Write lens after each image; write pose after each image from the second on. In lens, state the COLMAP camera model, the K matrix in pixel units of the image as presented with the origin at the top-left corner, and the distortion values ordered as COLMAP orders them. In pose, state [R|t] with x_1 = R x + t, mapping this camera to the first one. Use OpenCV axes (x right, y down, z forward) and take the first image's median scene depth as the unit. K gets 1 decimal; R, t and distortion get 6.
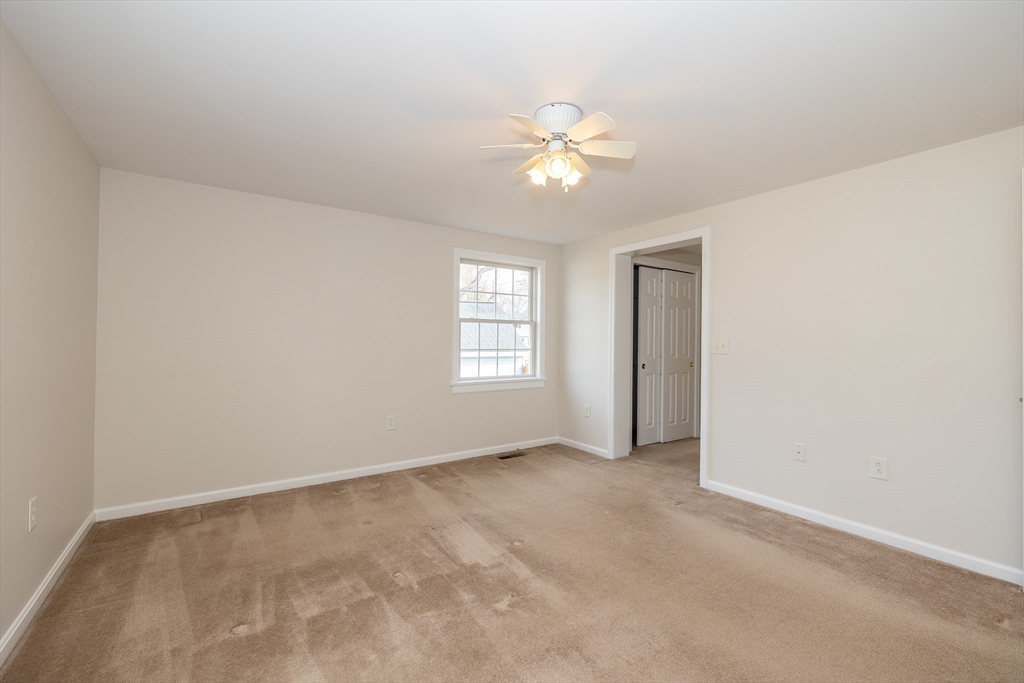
lens RADIAL K [[431.1, 0, 509.9], [0, 431.1, 343.0], [0, 0, 1]] dist [-0.000131, 0.000036]
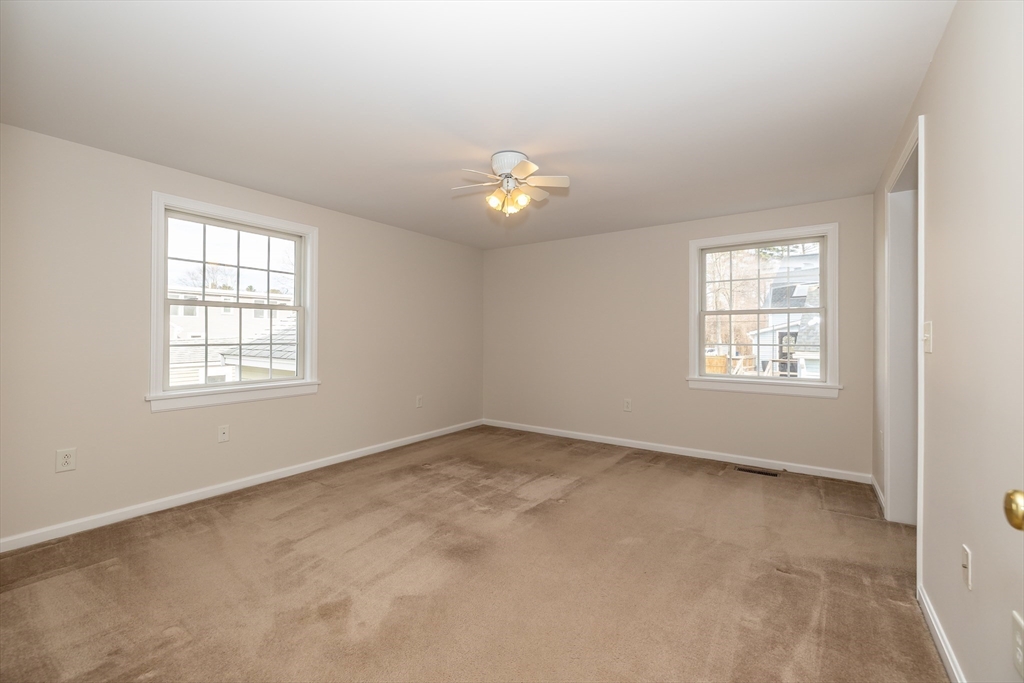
lens RADIAL K [[431.1, 0, 509.9], [0, 431.1, 343.0], [0, 0, 1]] dist [-0.000131, 0.000036]
pose [[0.317761, 0.001829, -0.948169, 0.751381], [0.000571, 0.999998, 0.002120, 0.012163], [0.948171, -0.001215, 0.317760, 0.323646]]
